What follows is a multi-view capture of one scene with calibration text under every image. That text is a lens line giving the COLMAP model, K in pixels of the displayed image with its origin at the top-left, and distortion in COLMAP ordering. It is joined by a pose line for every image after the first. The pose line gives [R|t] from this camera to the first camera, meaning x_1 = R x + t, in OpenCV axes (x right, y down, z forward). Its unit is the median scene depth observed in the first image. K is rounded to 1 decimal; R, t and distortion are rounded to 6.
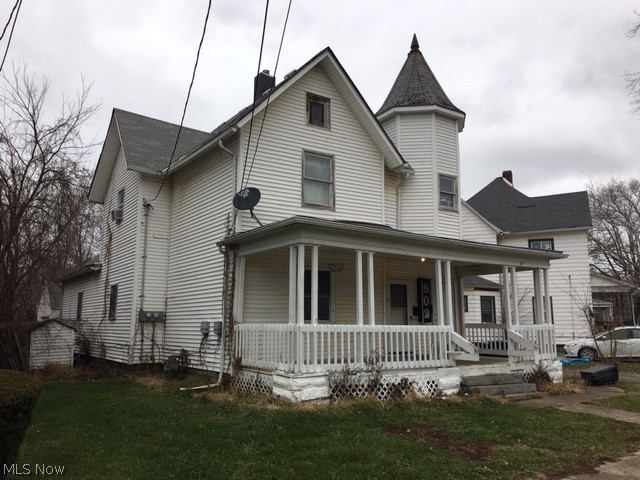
lens RADIAL K [[552.3, 0, 320.0], [0, 552.3, 239.1], [0, 0, 1]] dist [-0.000119, -0.003616]
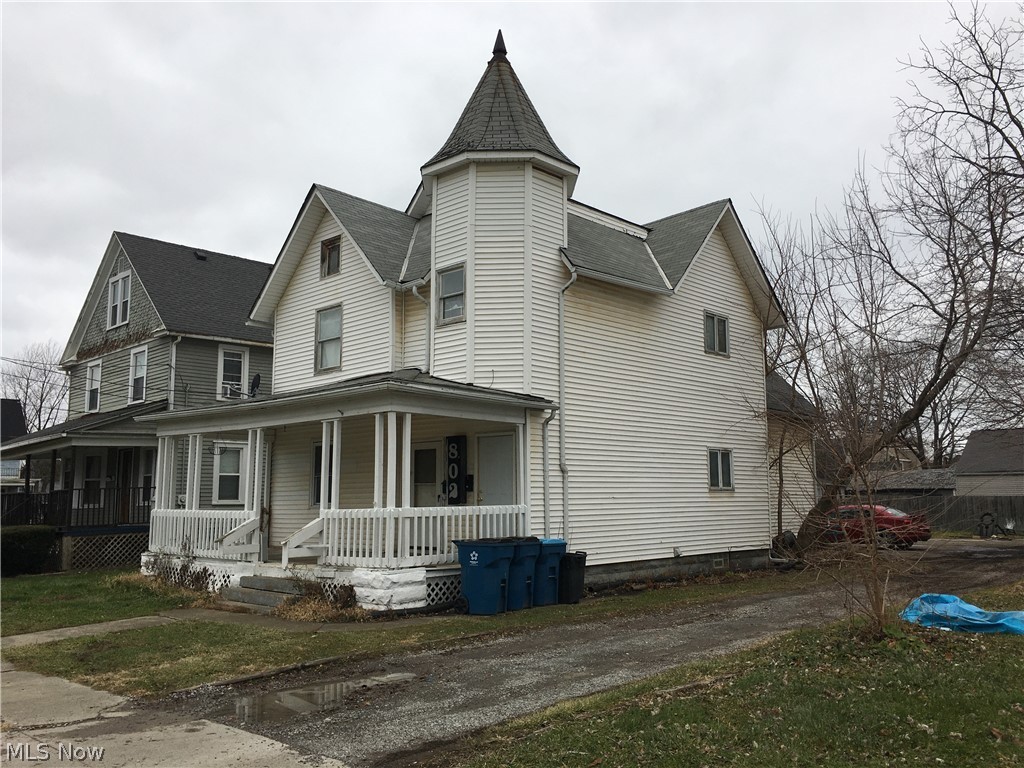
lens RADIAL K [[883.6, 0, 513.5], [0, 883.6, 383.0], [0, 0, 1]] dist [-0.000119, -0.003616]
pose [[0.225816, -0.135333, -0.964724, 1.348001], [0.159590, 0.982064, -0.100409, 0.139983], [0.961009, -0.131287, 0.243363, 0.917795]]
